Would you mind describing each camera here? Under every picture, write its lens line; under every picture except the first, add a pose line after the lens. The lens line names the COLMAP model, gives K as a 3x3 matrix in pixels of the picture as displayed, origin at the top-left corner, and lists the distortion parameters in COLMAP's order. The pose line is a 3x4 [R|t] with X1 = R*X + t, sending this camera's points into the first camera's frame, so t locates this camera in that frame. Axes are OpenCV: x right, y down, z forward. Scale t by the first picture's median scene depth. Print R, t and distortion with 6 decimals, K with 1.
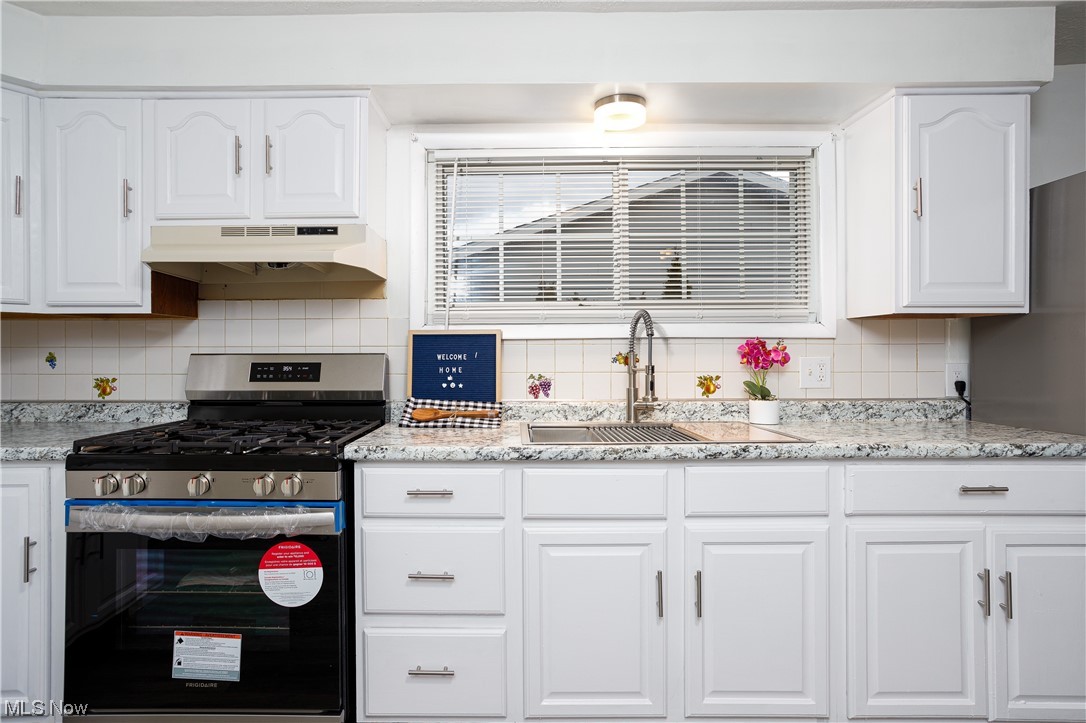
lens RADIAL K [[561.7, 0, 489.3], [0, 561.7, 351.8], [0, 0, 1]] dist [-0.015694, 0.001632]
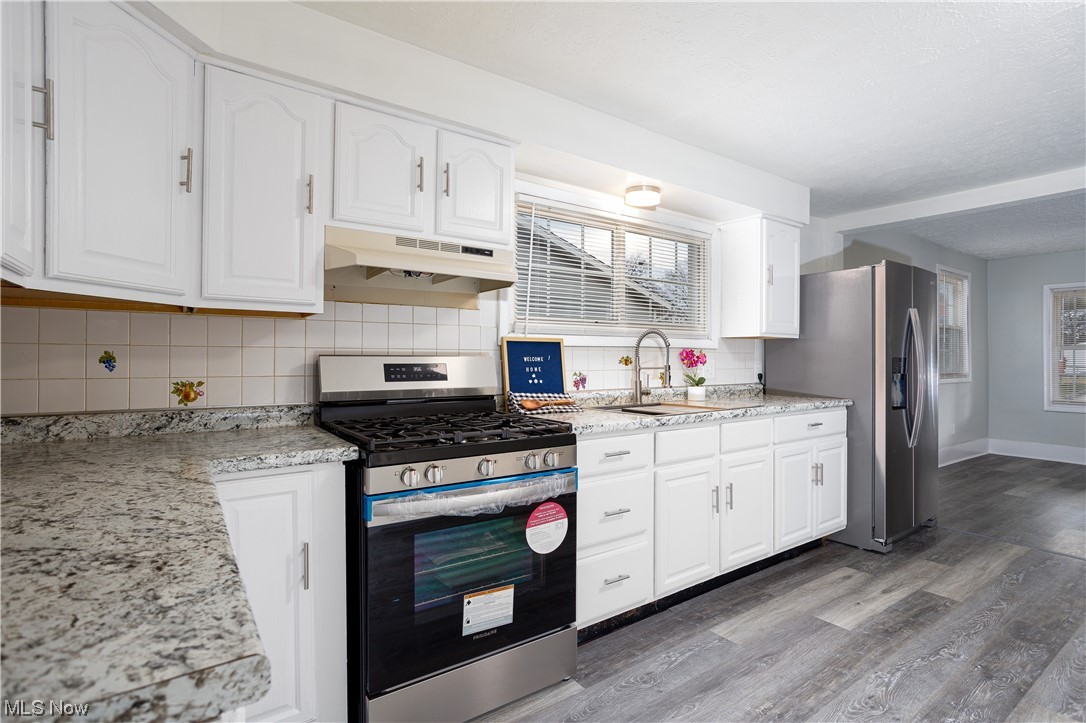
lens RADIAL K [[528.8, 0, 543.1], [0, 528.8, 357.6], [0, 0, 1]] dist [-0.044735, 0.026766]
pose [[0.806746, 0.006223, 0.590866, -0.765131], [-0.009103, 0.999957, 0.001897, 0.003179], [-0.590828, -0.006909, 0.806768, 0.022027]]
